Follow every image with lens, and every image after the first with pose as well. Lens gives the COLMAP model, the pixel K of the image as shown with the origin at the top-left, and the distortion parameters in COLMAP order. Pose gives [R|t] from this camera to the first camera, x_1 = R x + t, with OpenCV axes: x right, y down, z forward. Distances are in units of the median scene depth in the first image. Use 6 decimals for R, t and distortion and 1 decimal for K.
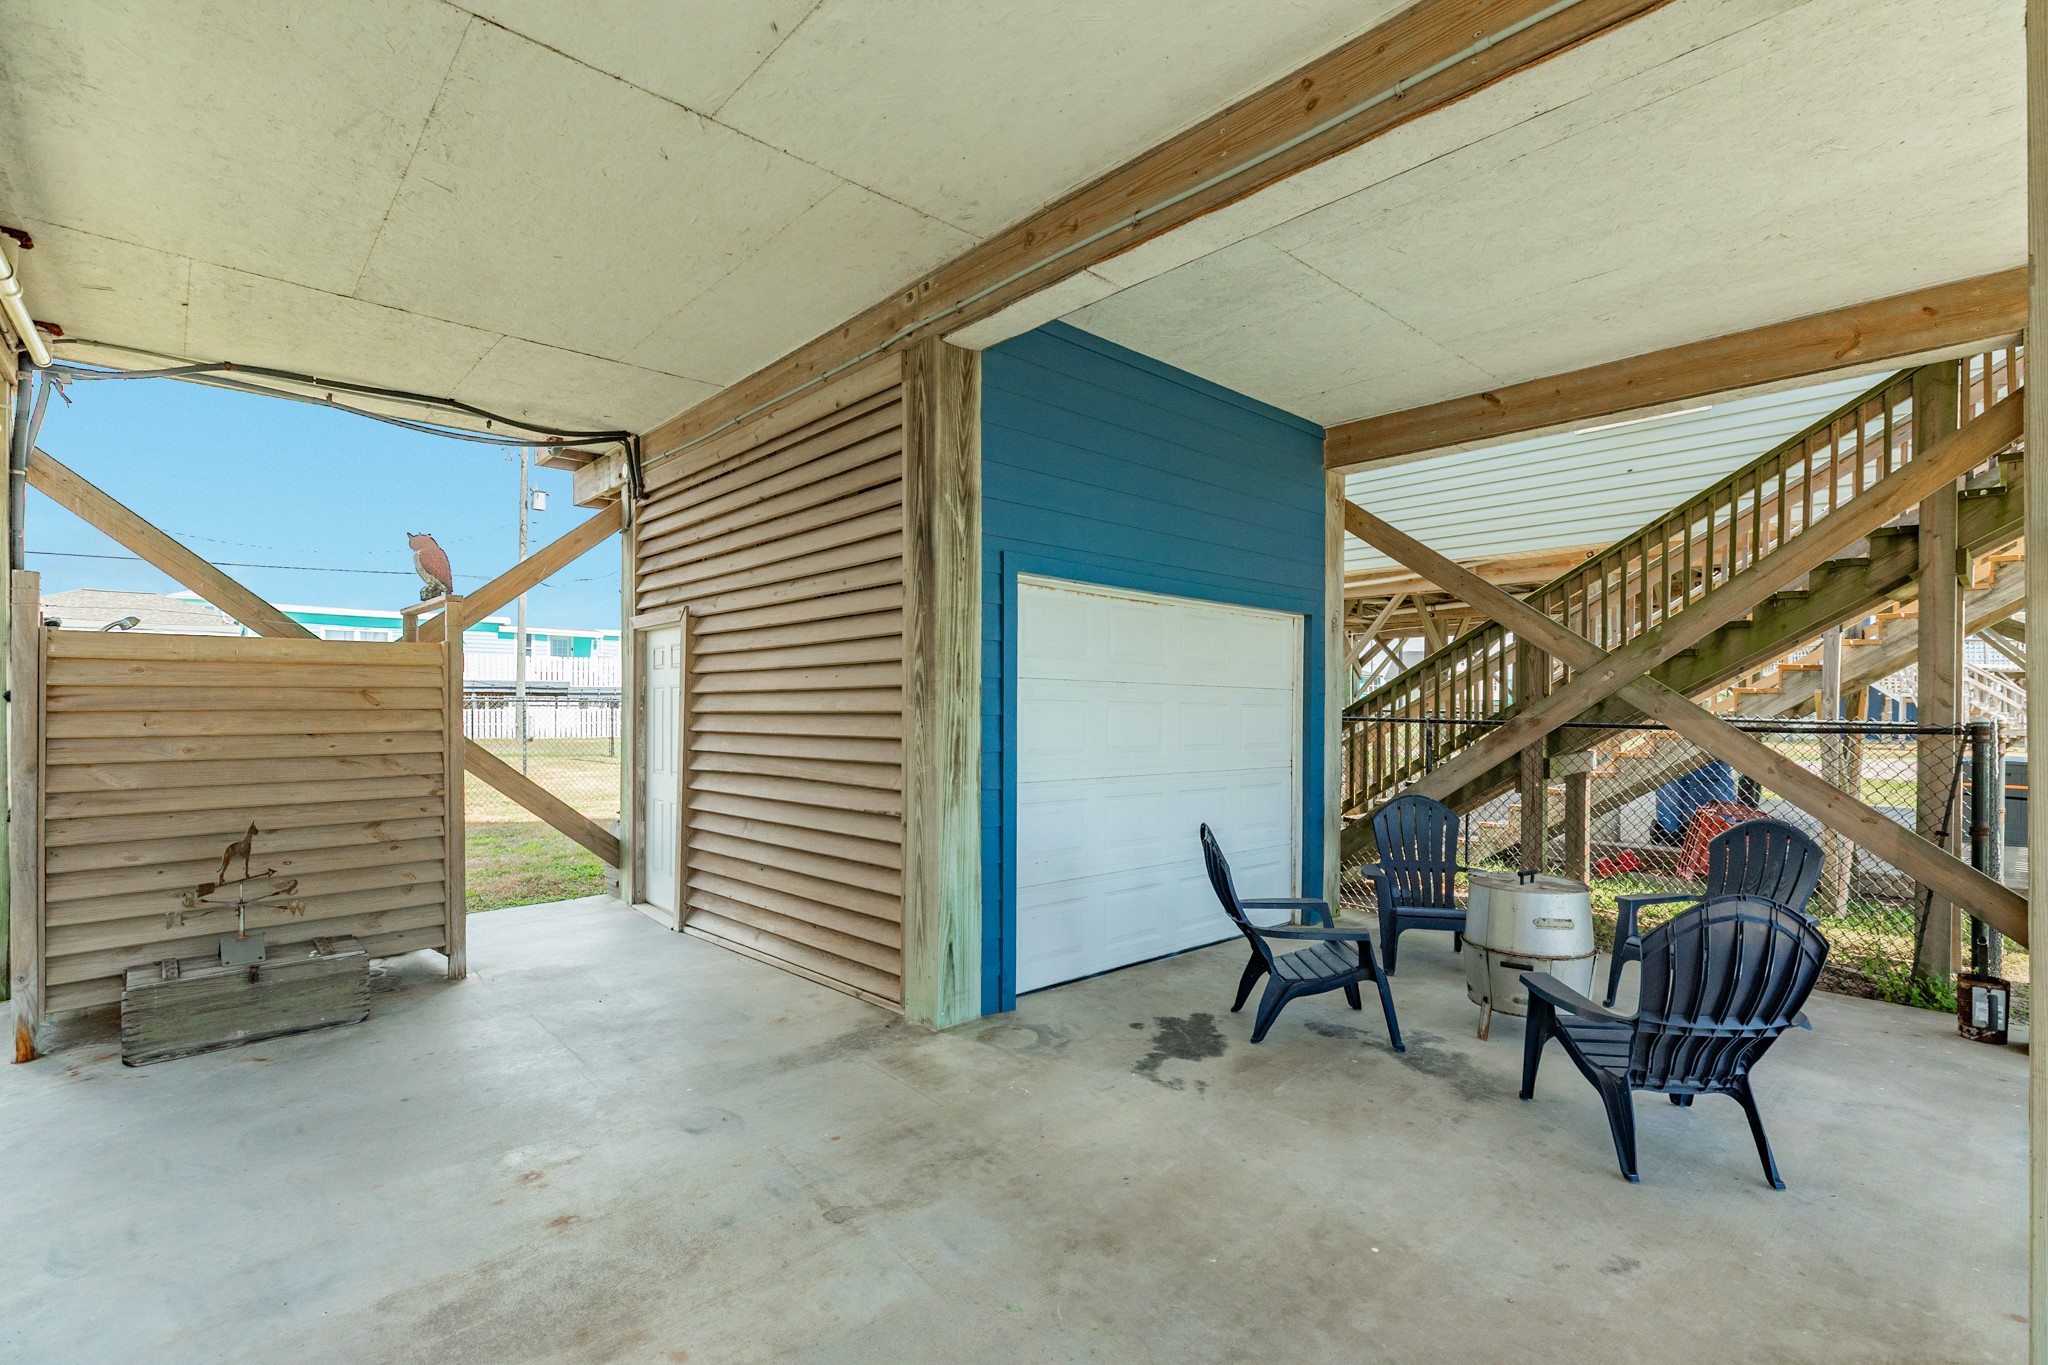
lens RADIAL K [[940.2, 0, 1024.0], [0, 940.2, 682.5], [0, 0, 1]] dist [0.004618, 0.000469]
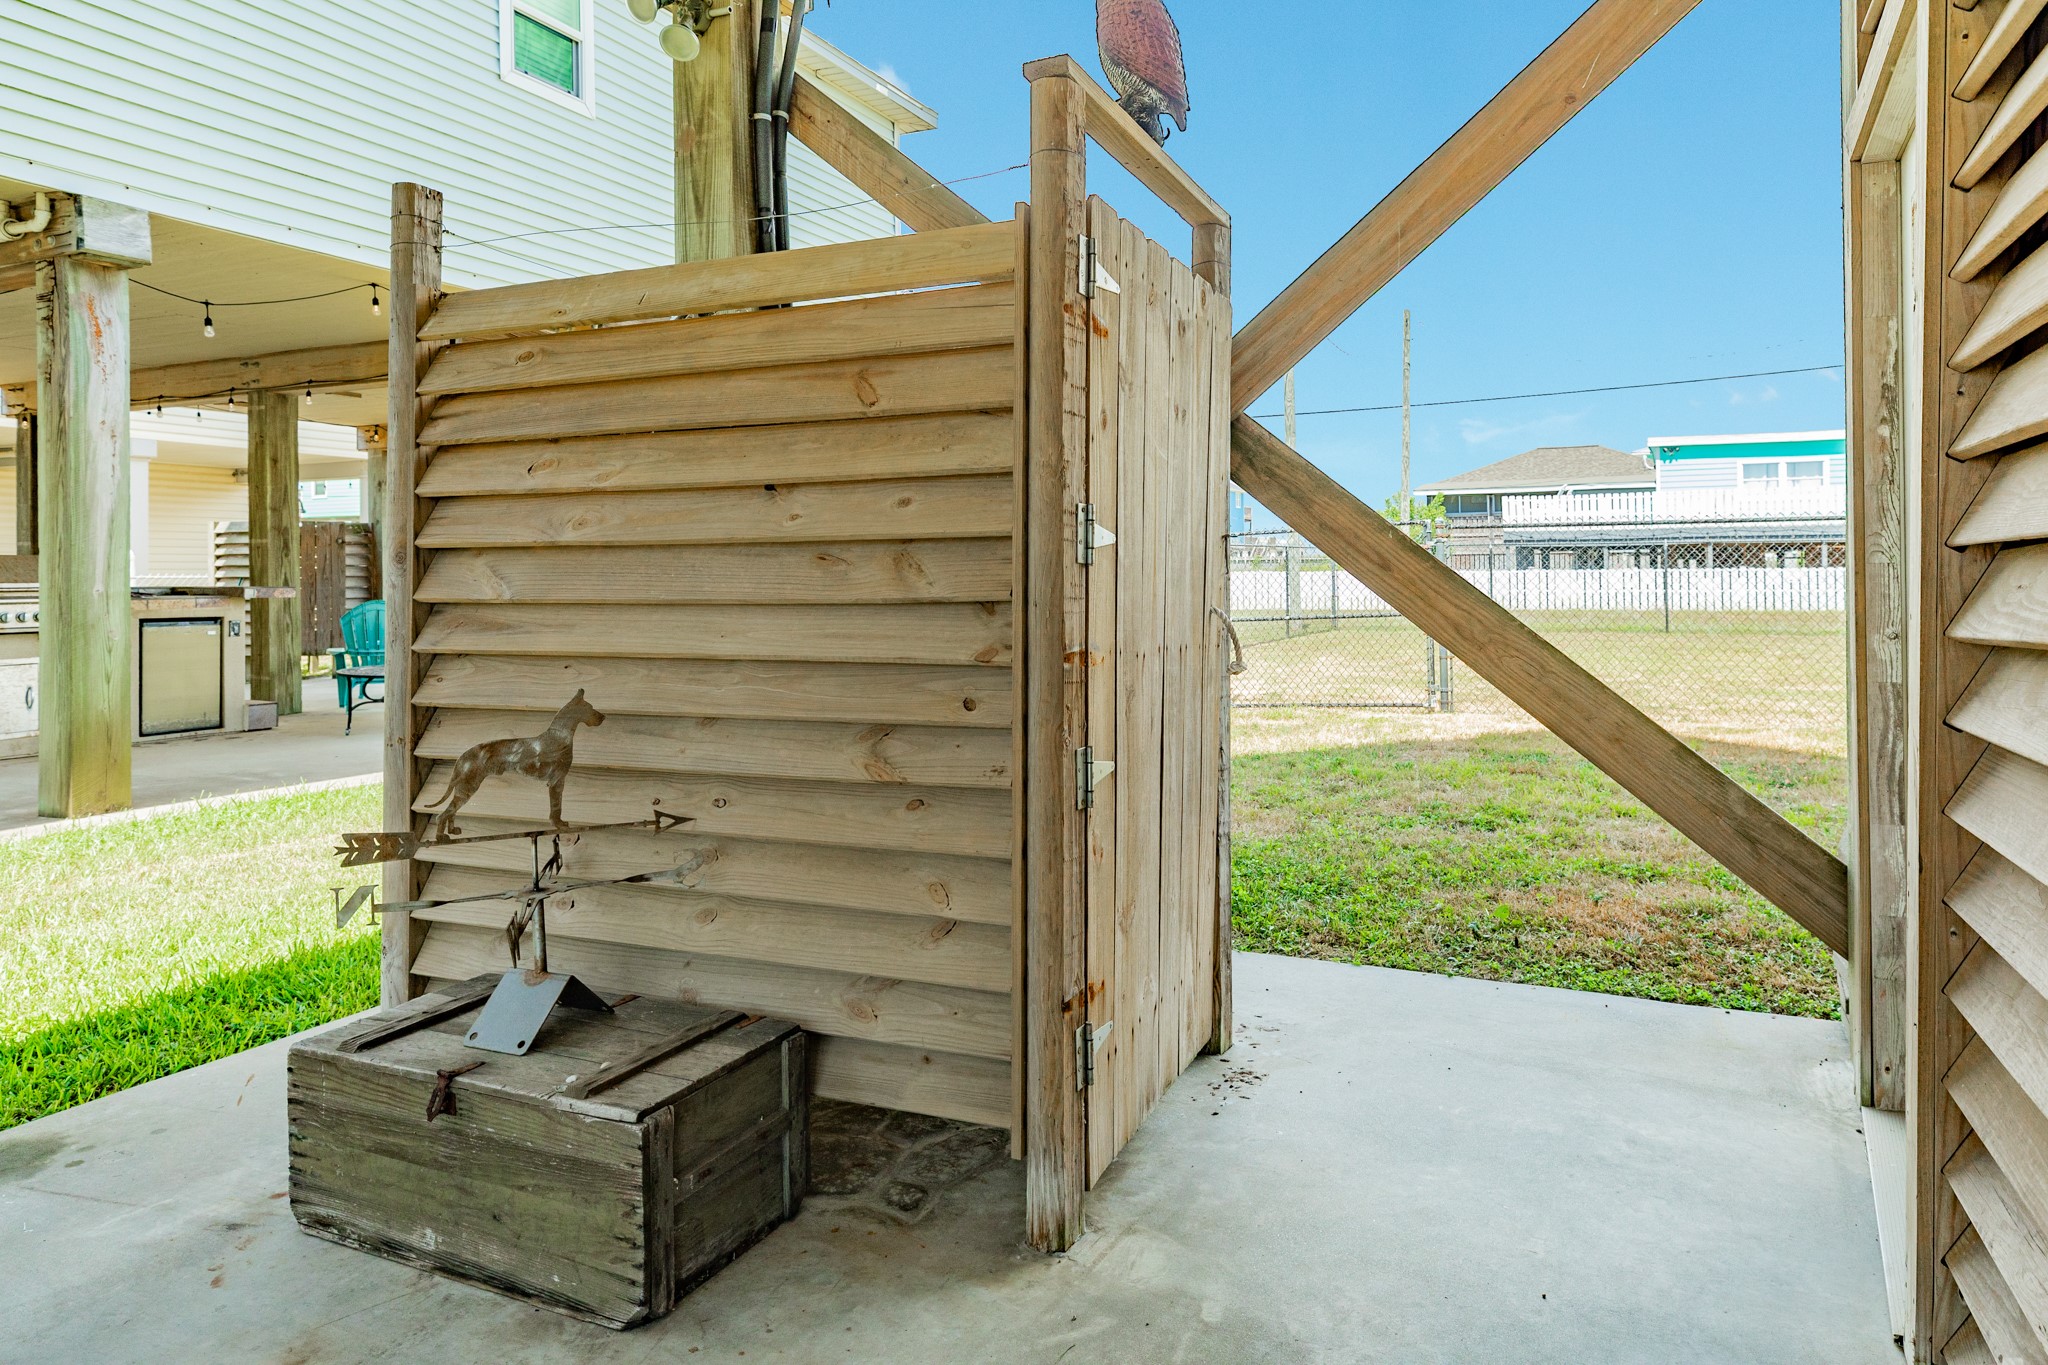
lens RADIAL K [[1218.6, 0, 1101.1], [0, 1218.6, 569.1], [0, 0, 1]] dist [0.002282, 0.000774]
pose [[0.393937, -0.008842, -0.919095, -0.244271], [0.026967, 0.999634, 0.001942, 0.097934], [0.918742, -0.025550, 0.394032, 0.982961]]
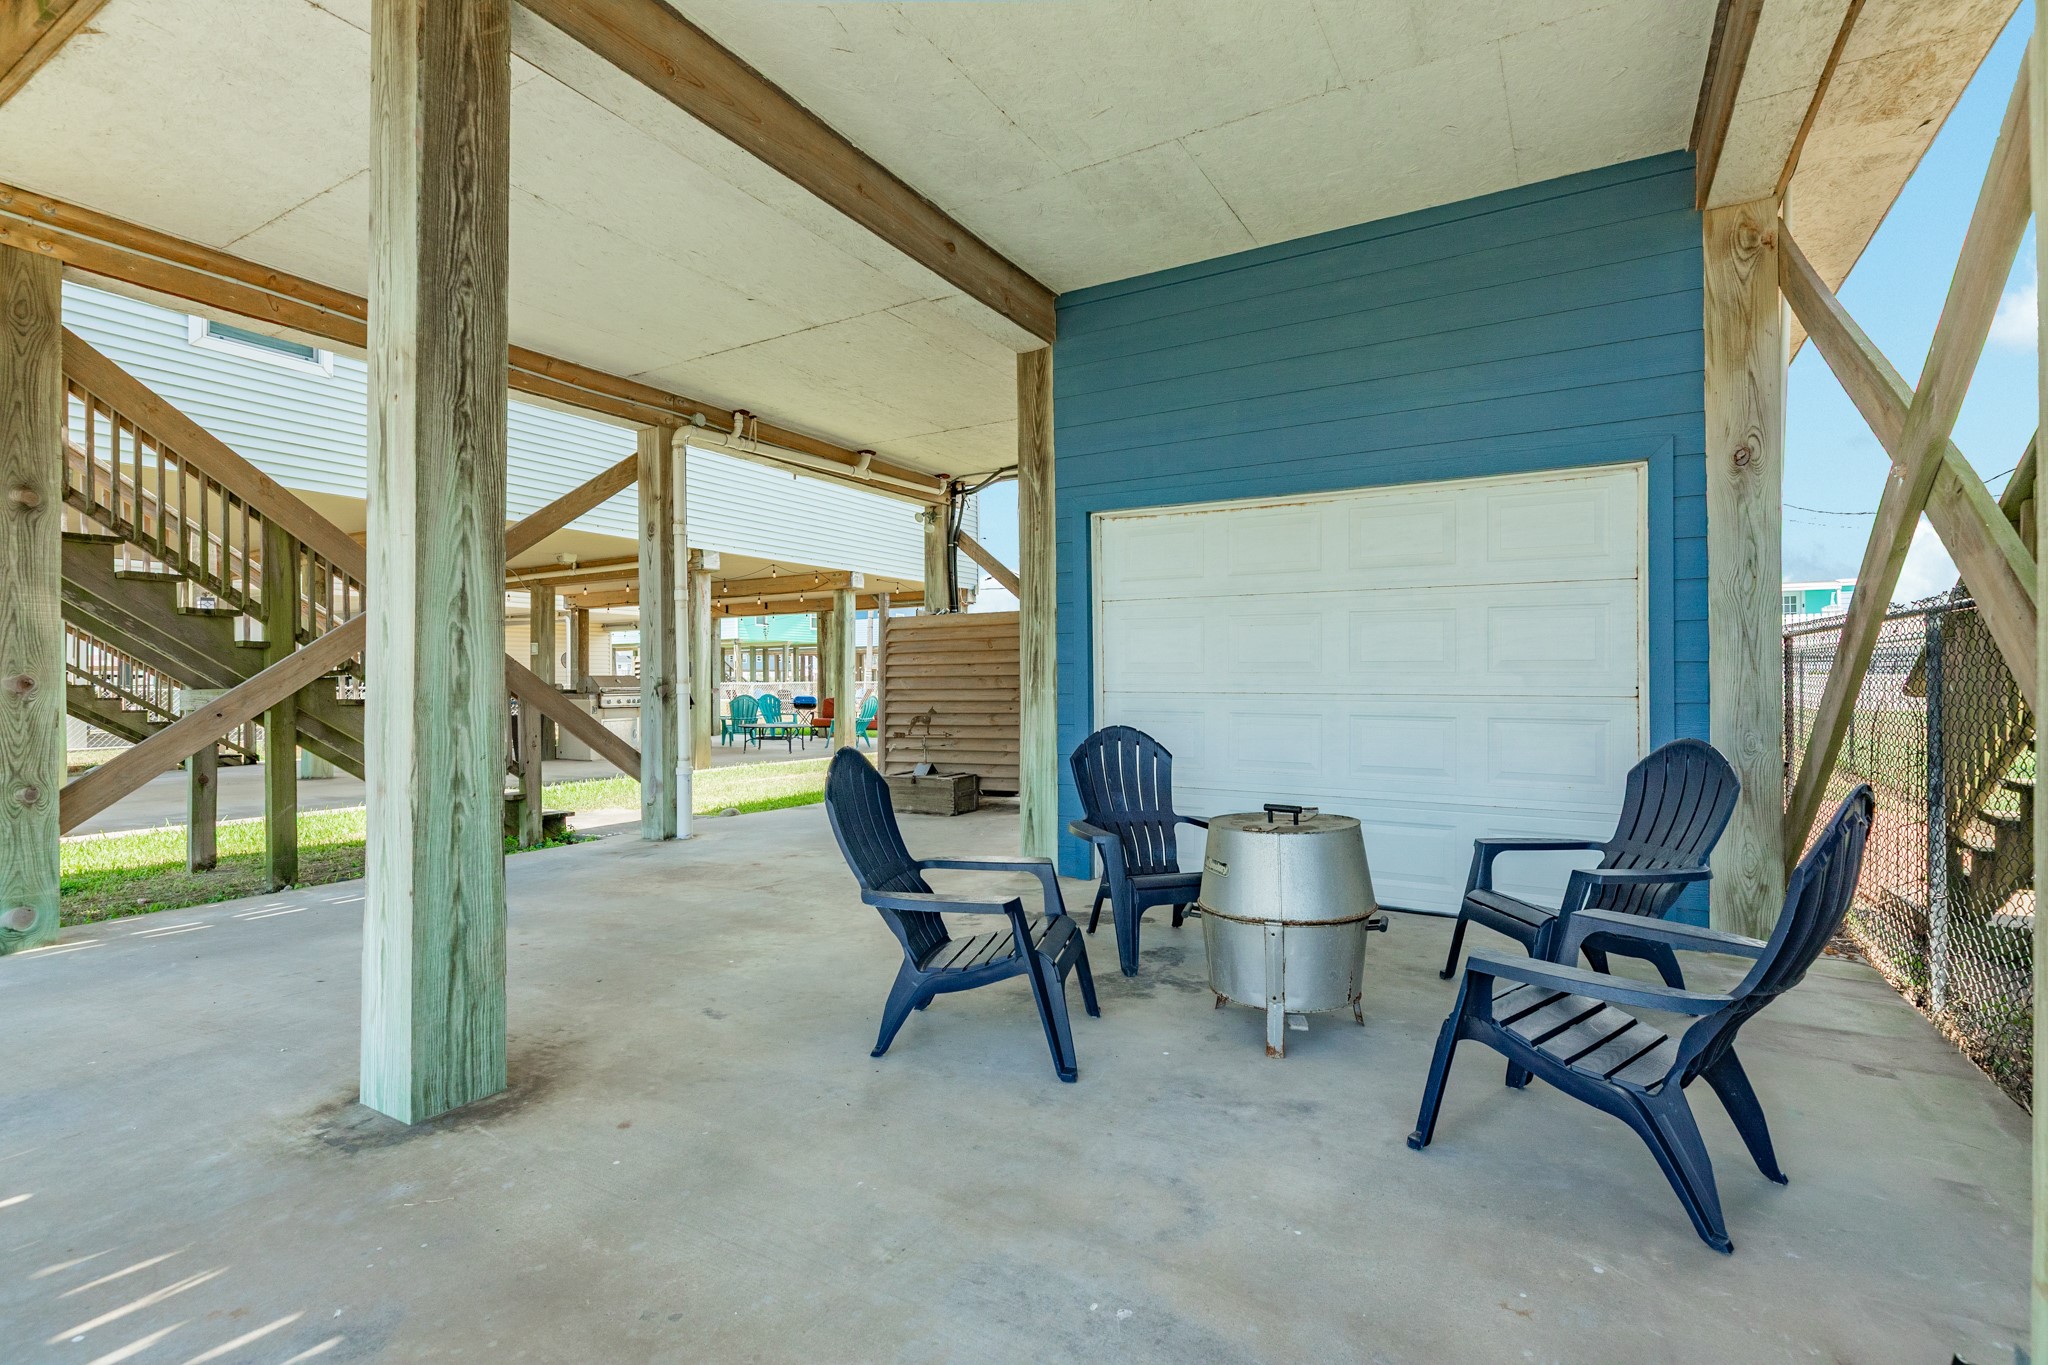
lens RADIAL K [[962.1, 0, 1023.8], [0, 962.1, 649.5], [0, 0, 1]] dist [-0.000693, -0.000089]
pose [[0.290964, -0.038876, -0.955944, 1.163394], [0.029237, 0.999069, -0.031731, 0.094943], [0.956287, -0.018716, 0.291830, 0.584296]]
